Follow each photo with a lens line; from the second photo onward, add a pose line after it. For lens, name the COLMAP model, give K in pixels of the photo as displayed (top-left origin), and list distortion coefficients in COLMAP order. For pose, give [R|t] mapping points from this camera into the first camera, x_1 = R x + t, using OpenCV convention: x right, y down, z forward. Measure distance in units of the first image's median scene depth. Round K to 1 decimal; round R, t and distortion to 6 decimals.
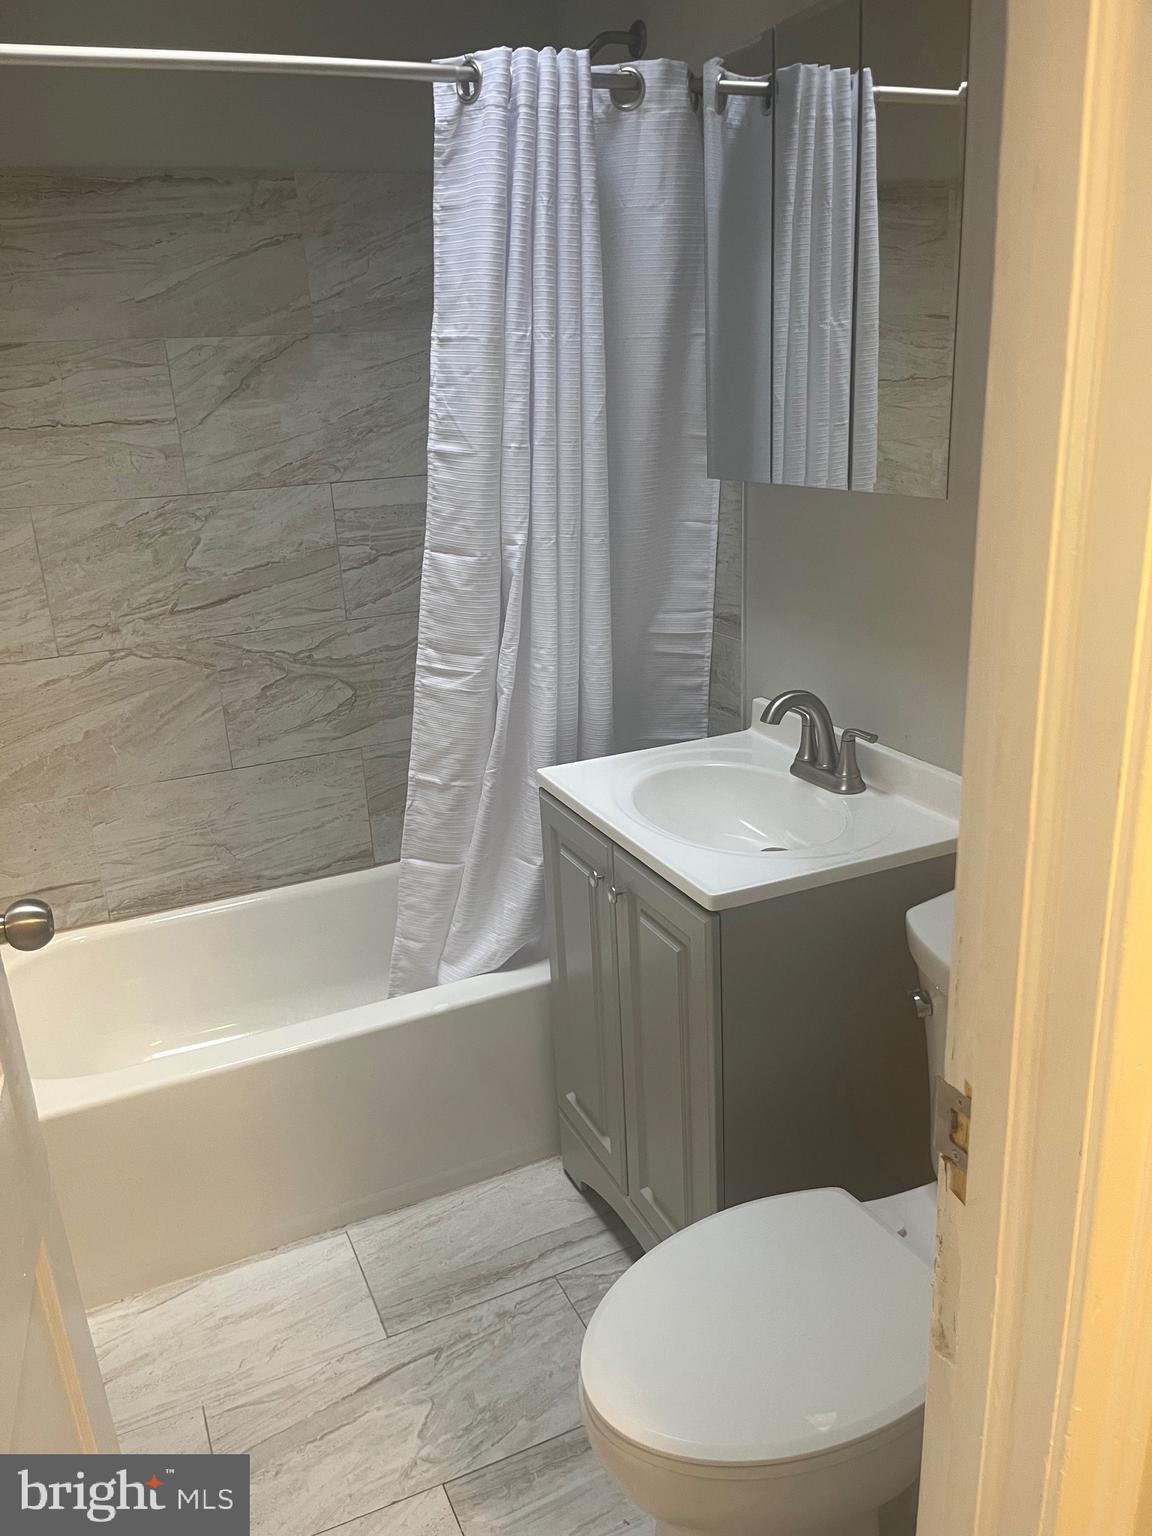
lens RADIAL K [[1164.2, 0, 576.0], [0, 1164.2, 768.0], [0, 0, 1]] dist [0.059040, -0.086909]
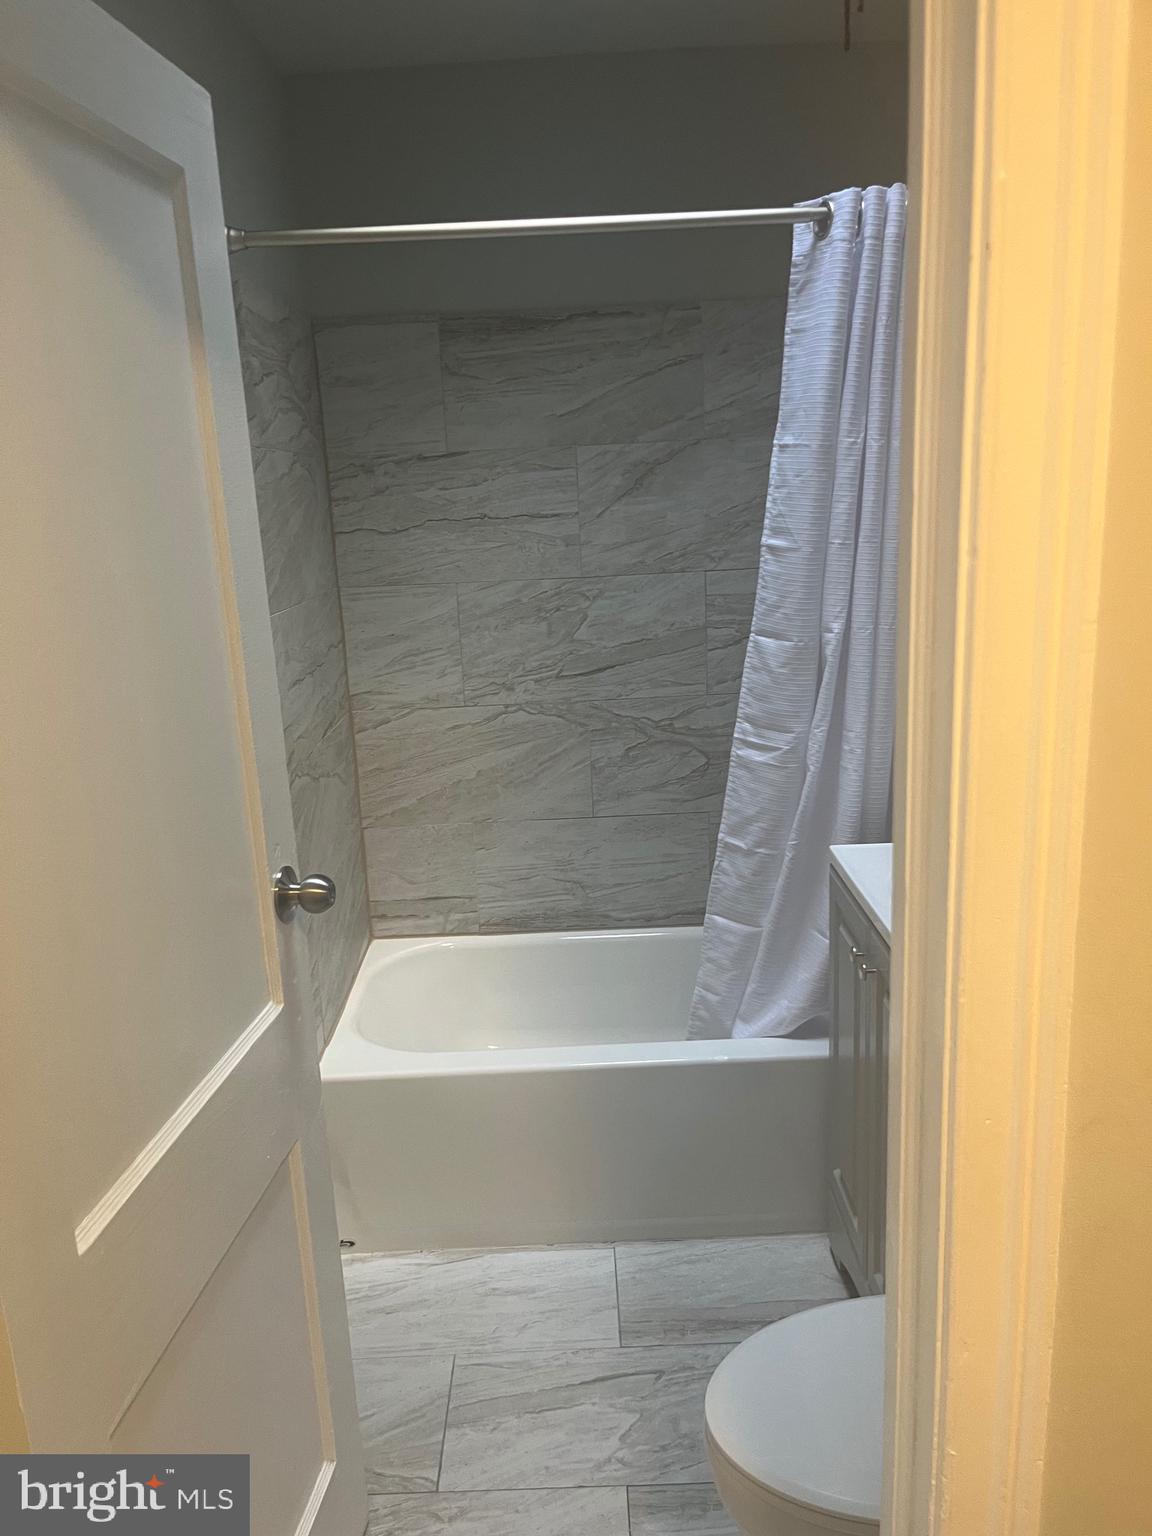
lens RADIAL K [[1164.2, 0, 576.0], [0, 1164.2, 768.0], [0, 0, 1]] dist [0.059040, -0.086909]
pose [[0.914212, 0.099864, -0.392738, 0.147705], [-0.127600, 0.990800, -0.045090, 0.007764], [0.384622, 0.091335, 0.918544, -0.051147]]
